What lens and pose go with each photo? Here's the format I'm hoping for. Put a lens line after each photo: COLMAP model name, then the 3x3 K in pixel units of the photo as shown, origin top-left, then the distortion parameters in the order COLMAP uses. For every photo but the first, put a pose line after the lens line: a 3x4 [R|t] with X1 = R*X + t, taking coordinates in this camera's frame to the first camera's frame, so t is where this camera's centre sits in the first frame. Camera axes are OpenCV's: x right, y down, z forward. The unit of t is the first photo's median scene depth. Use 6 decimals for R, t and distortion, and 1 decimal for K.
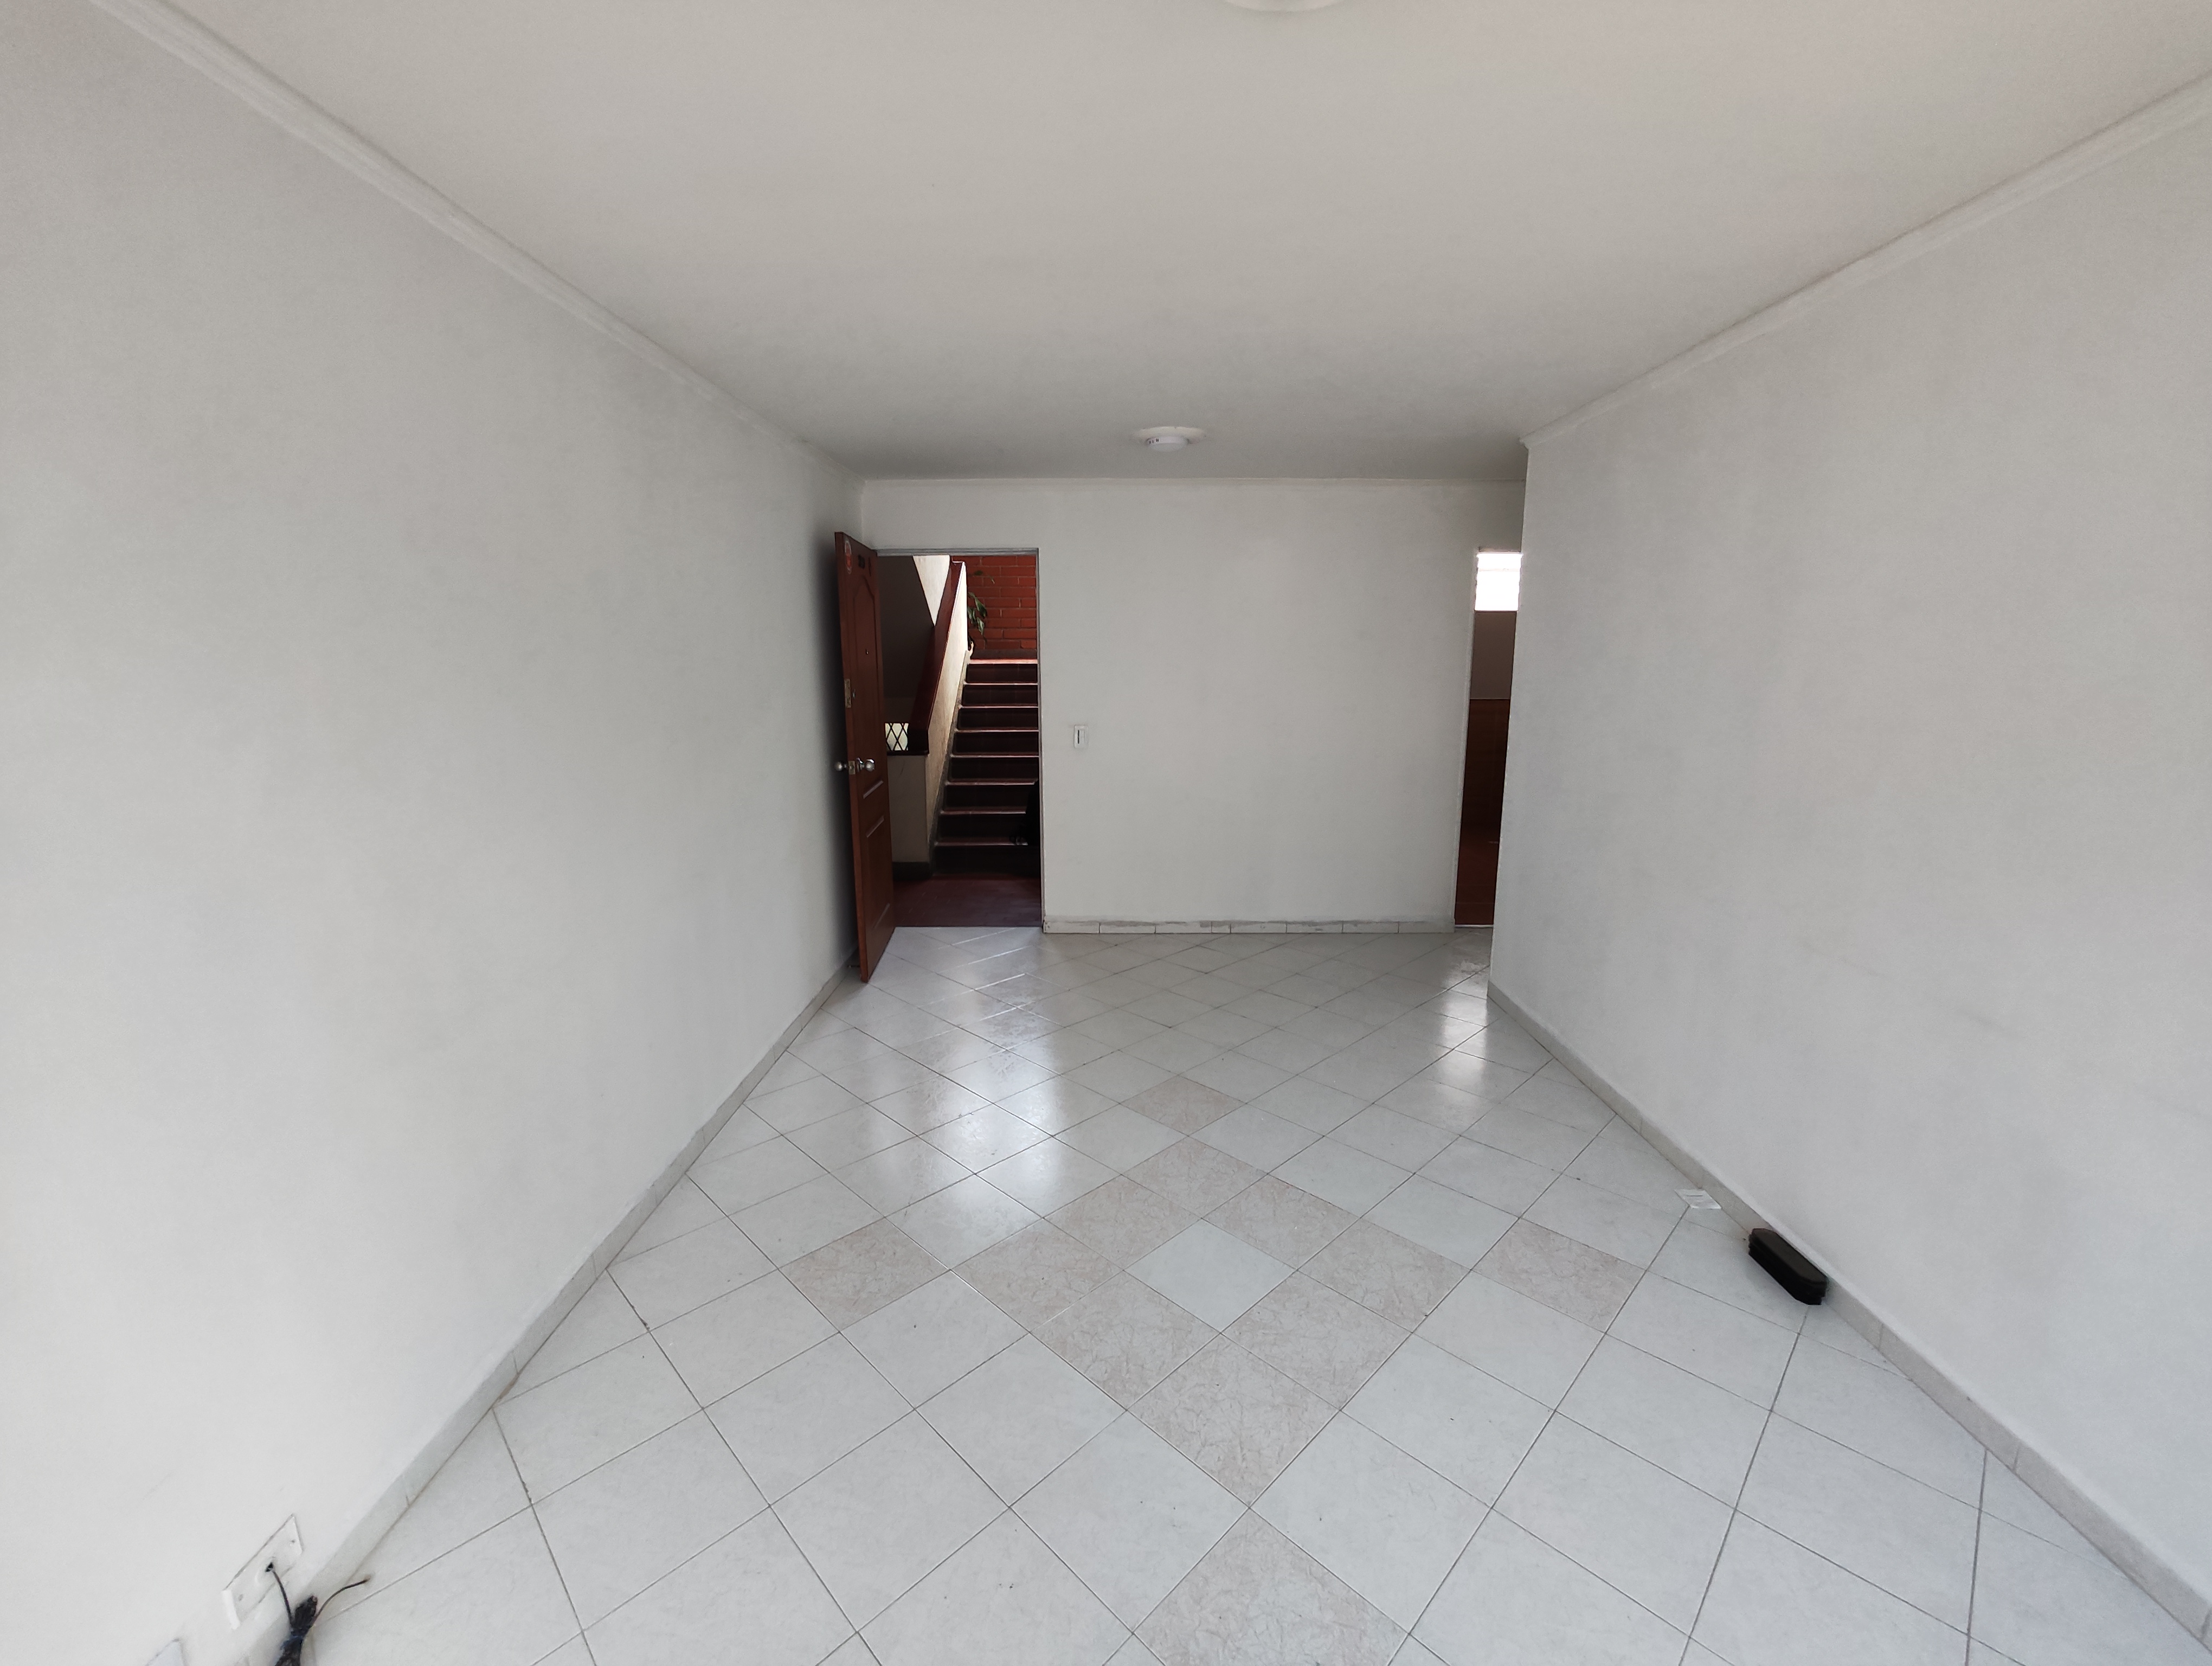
lens RADIAL K [[923.8, 0, 1101.8], [0, 923.8, 831.7], [0, 0, 1]] dist [-0.003573, 0.000832]
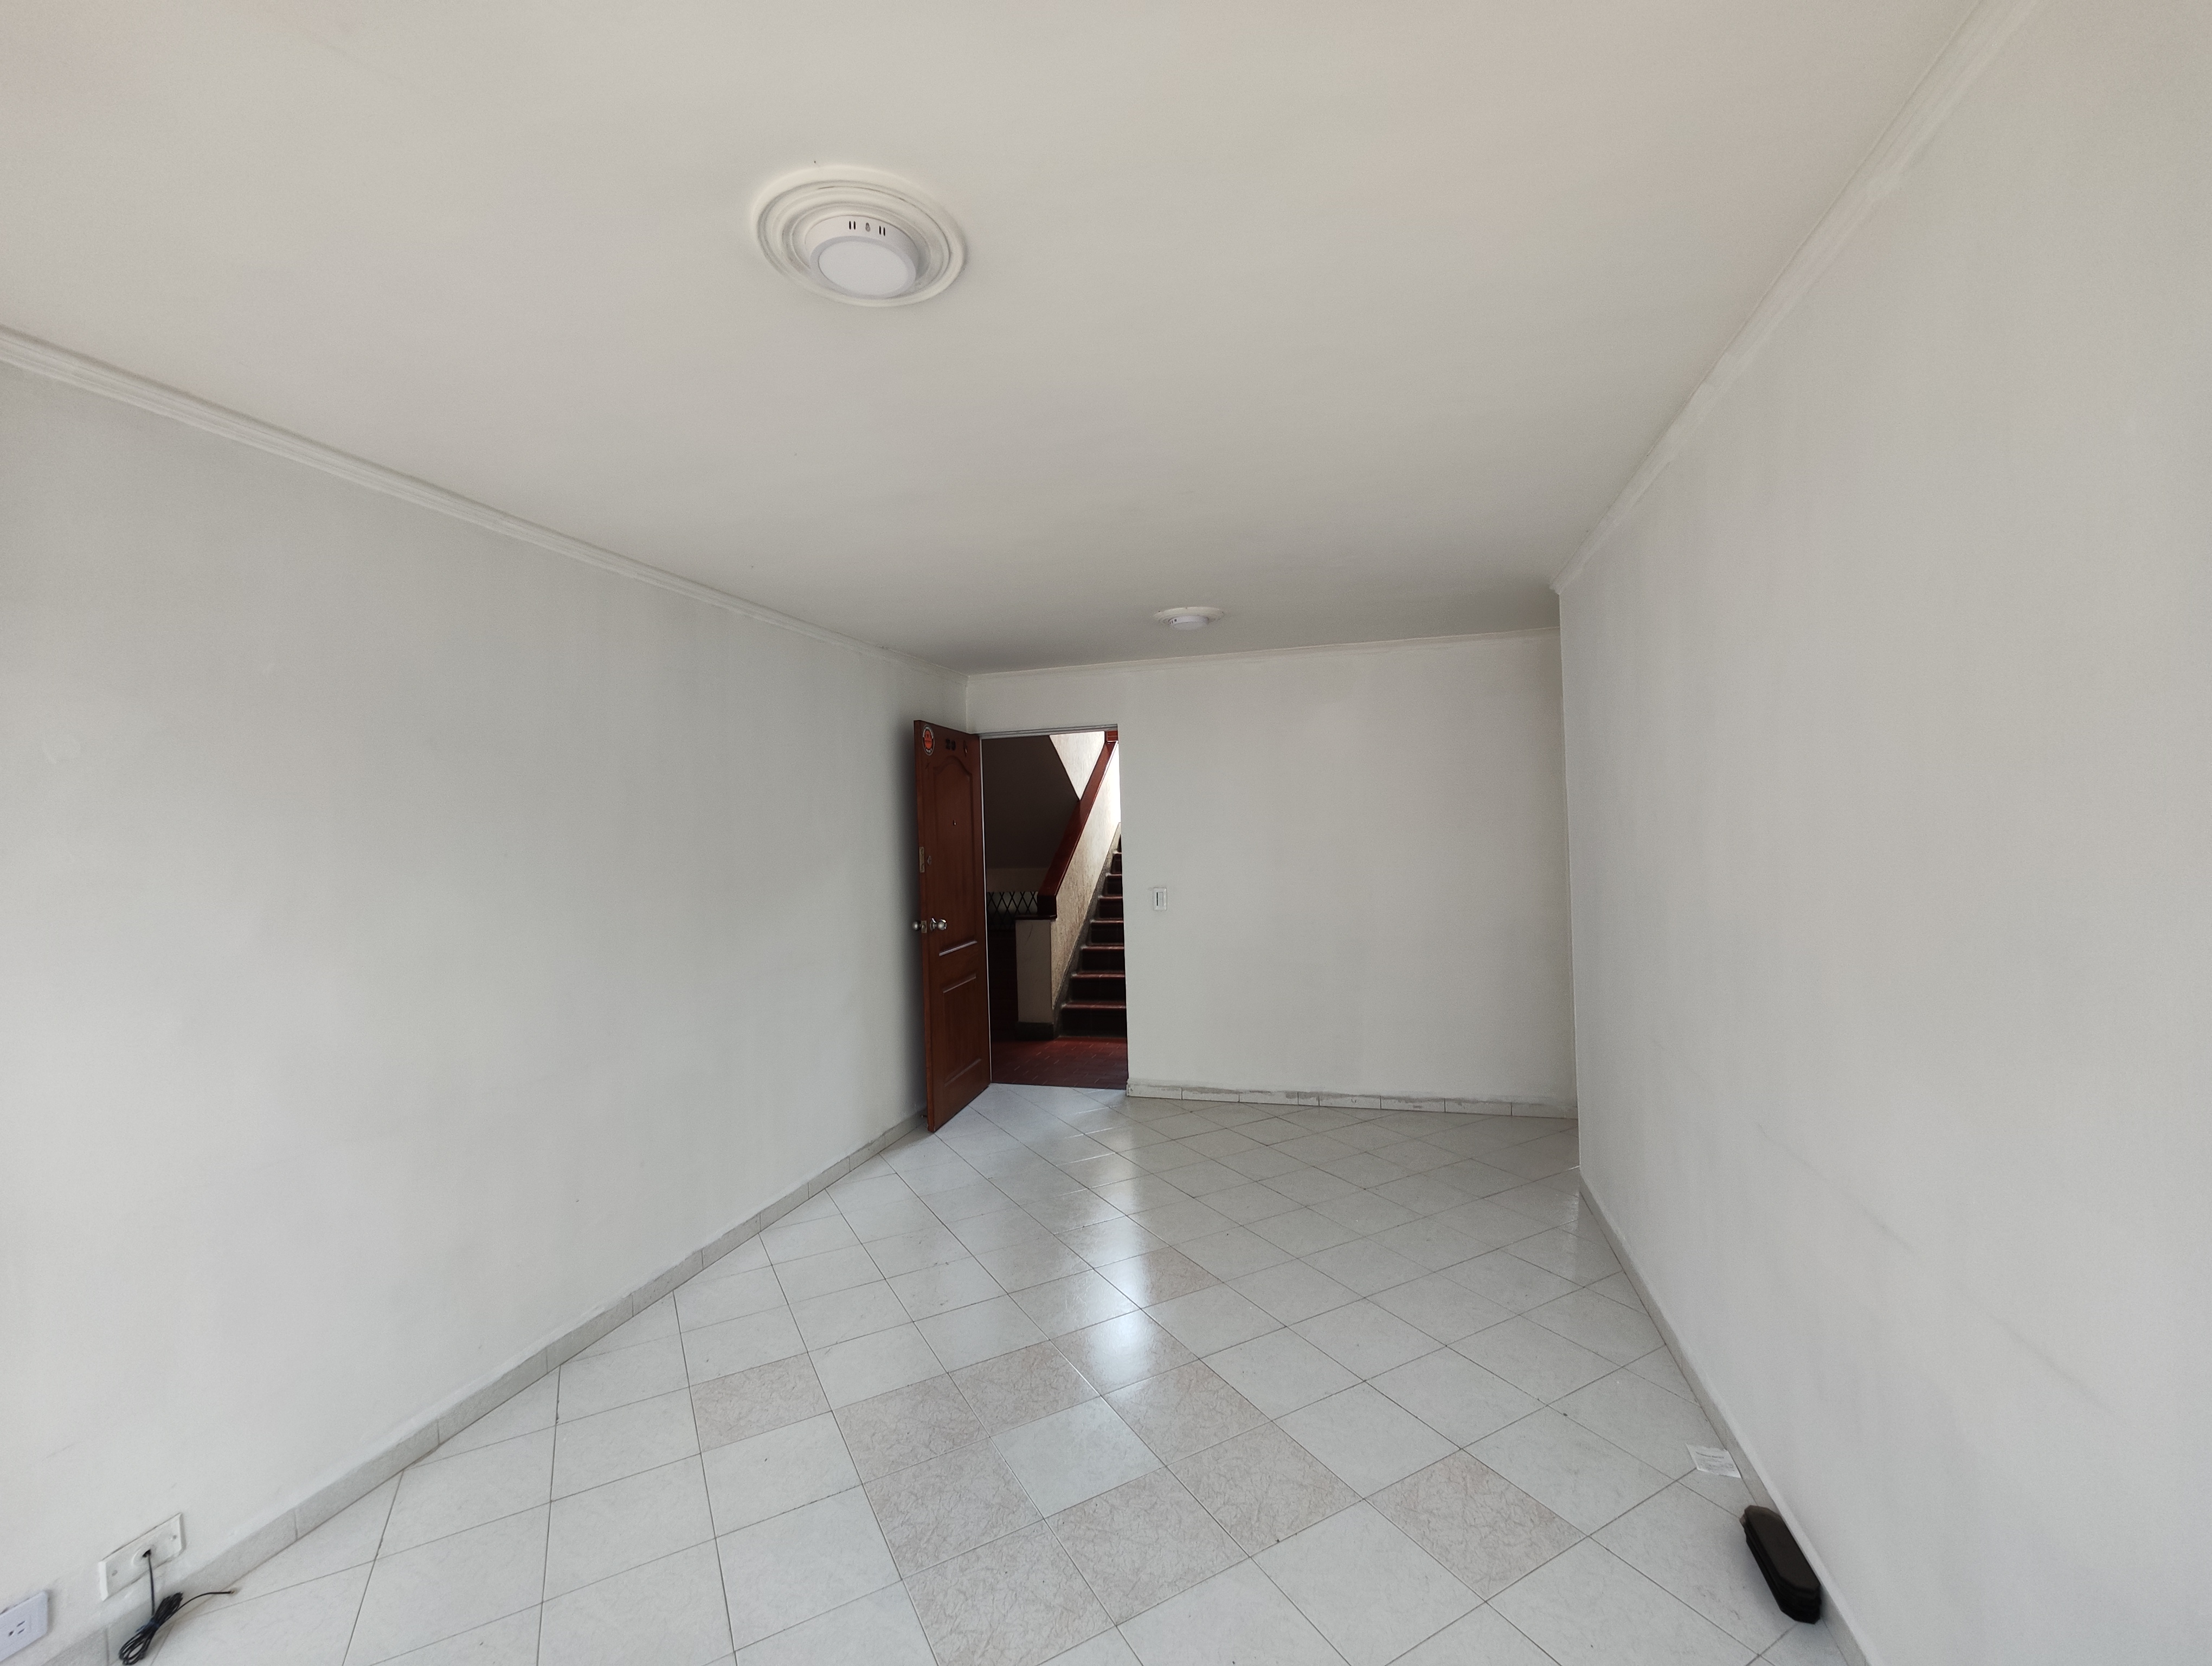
lens RADIAL K [[923.8, 0, 1101.8], [0, 923.8, 831.7], [0, 0, 1]] dist [-0.003573, 0.000832]
pose [[0.960801, -0.028286, -0.275791, 0.228512], [-0.023128, 0.983137, -0.181404, 0.013180], [0.276272, 0.180671, 0.943945, 0.004007]]
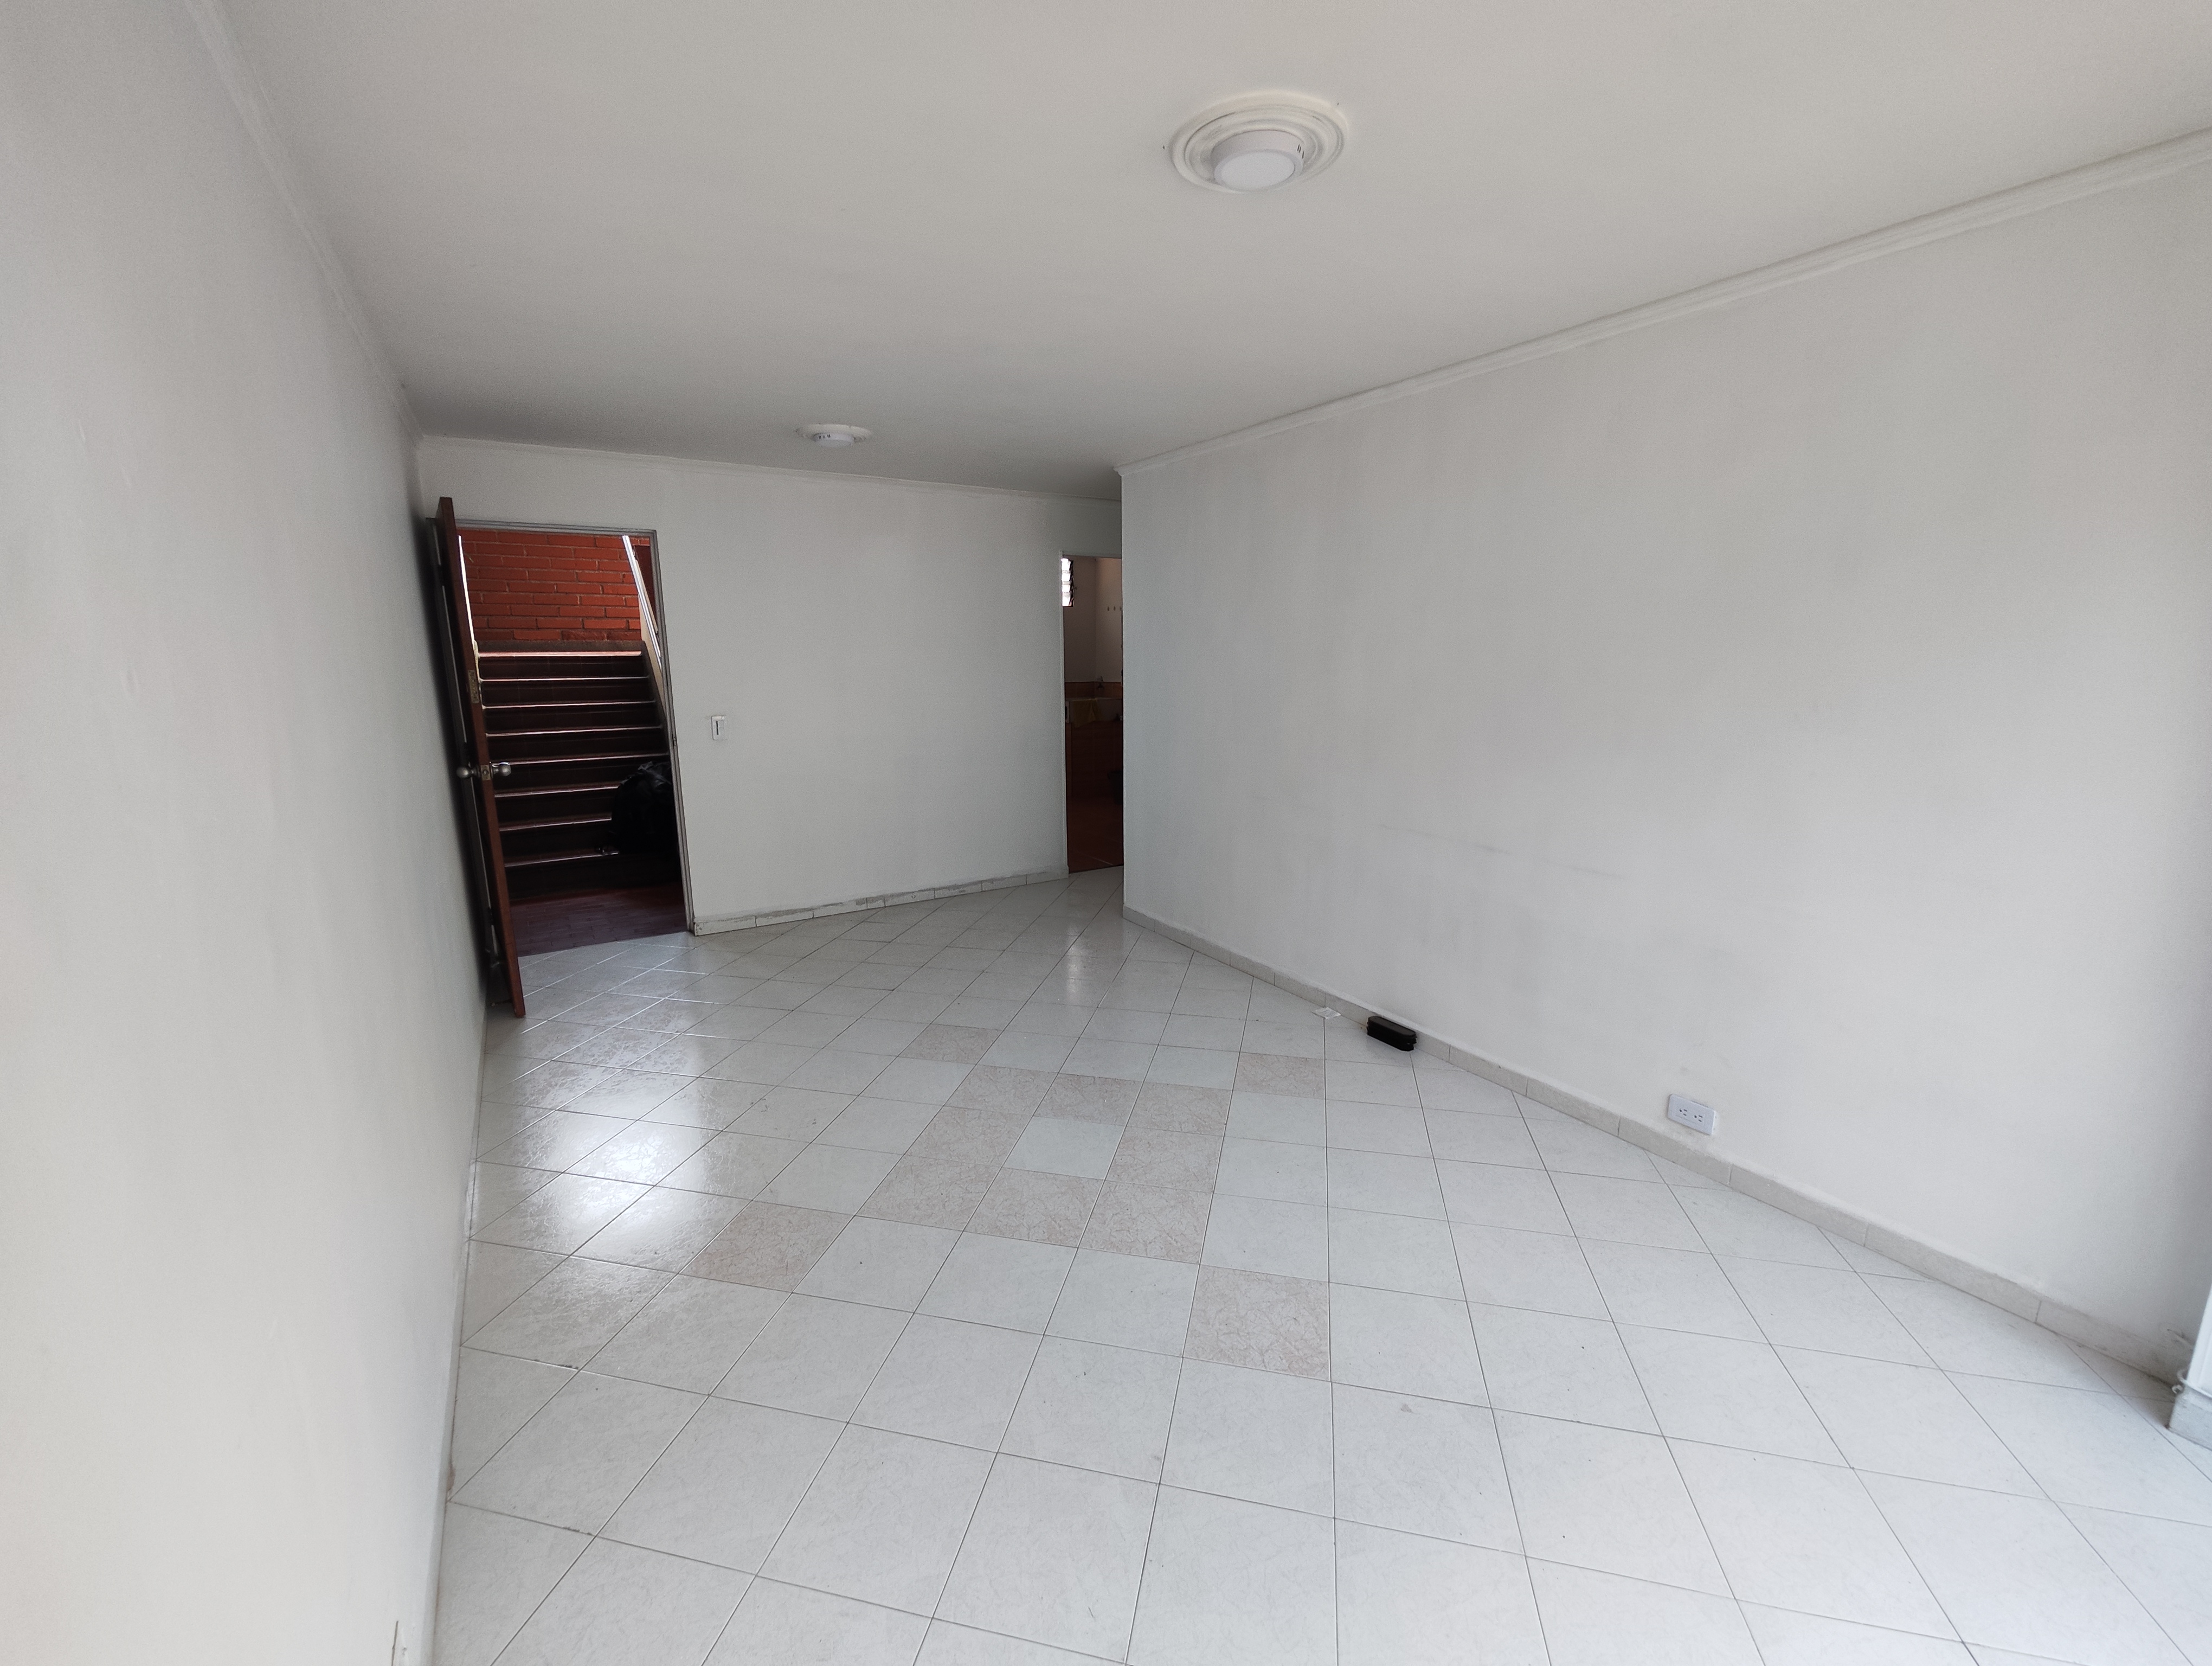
lens RADIAL K [[926.5, 0, 1106.0], [0, 926.5, 833.0], [0, 0, 1]] dist [-0.029108, 0.000172]
pose [[0.838405, -0.107999, 0.534240, -0.240007], [0.103635, 0.993879, 0.038278, 0.014190], [-0.535104, 0.023274, 0.844466, -0.032847]]
